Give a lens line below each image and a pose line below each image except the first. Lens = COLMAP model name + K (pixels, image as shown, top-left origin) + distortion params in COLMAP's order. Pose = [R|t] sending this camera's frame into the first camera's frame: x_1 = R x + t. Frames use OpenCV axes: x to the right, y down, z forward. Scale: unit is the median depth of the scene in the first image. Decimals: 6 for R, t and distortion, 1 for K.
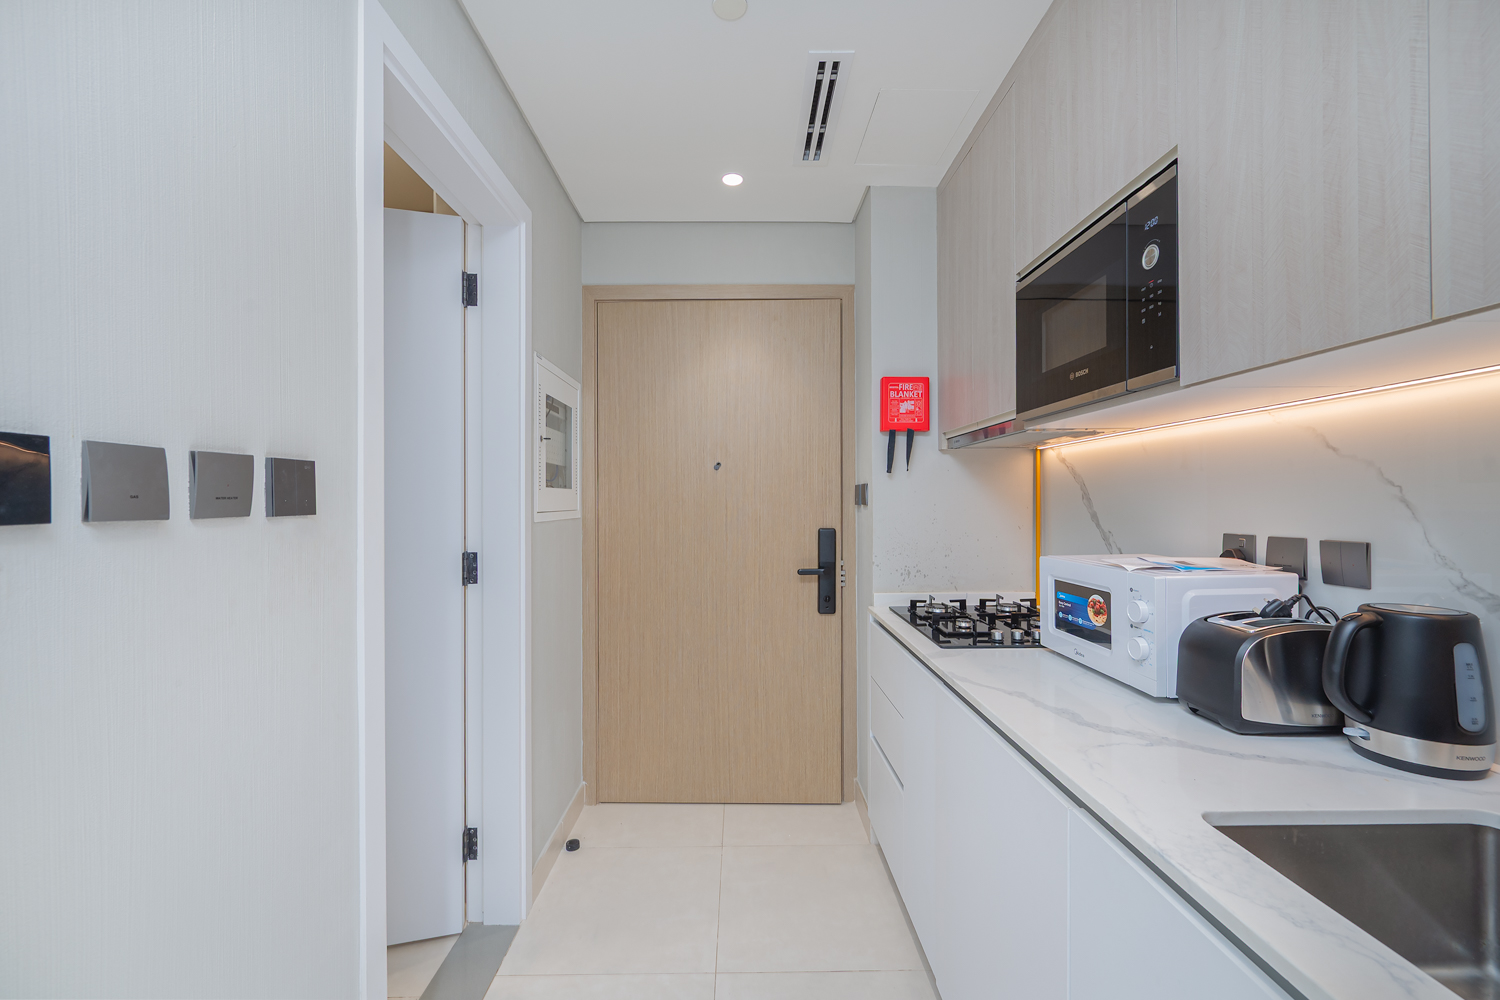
lens RADIAL K [[593.2, 0, 747.3], [0, 593.2, 494.1], [0, 0, 1]] dist [-0.000848, -0.000028]
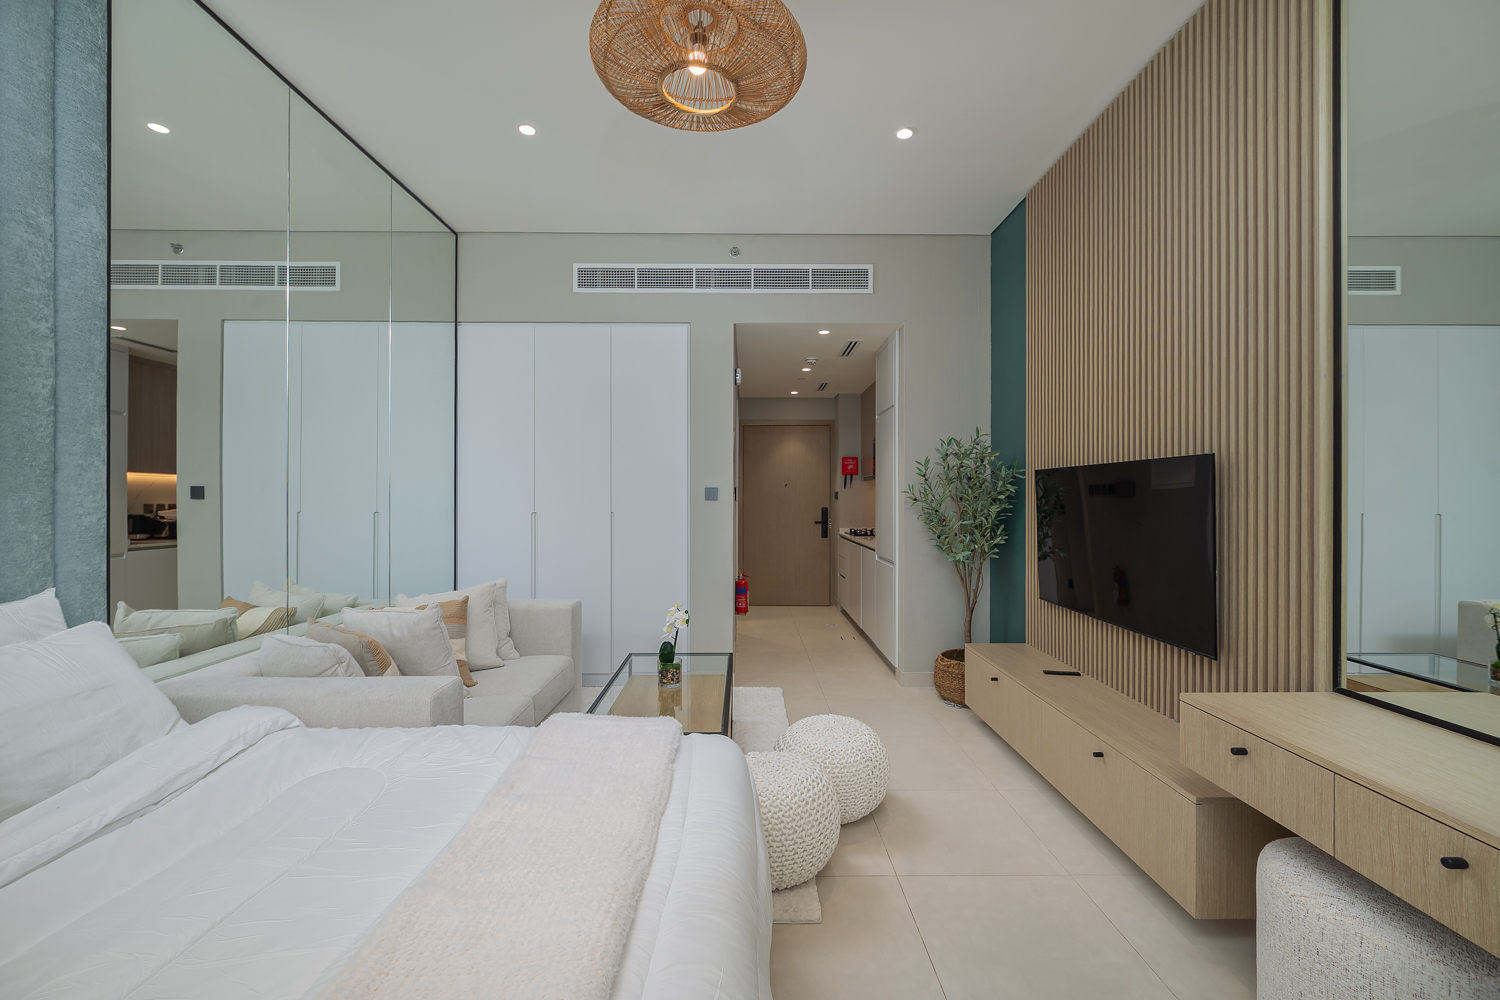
lens RADIAL K [[593.2, 0, 752.2], [0, 593.2, 498.6], [0, 0, 1]] dist [-0.000848, -0.000028]
pose [[0.999998, 0.001582, 0.000970, -0.236922], [-0.001583, 0.999998, 0.000899, 0.015686], [-0.000969, -0.000901, 0.999999, -2.019620]]
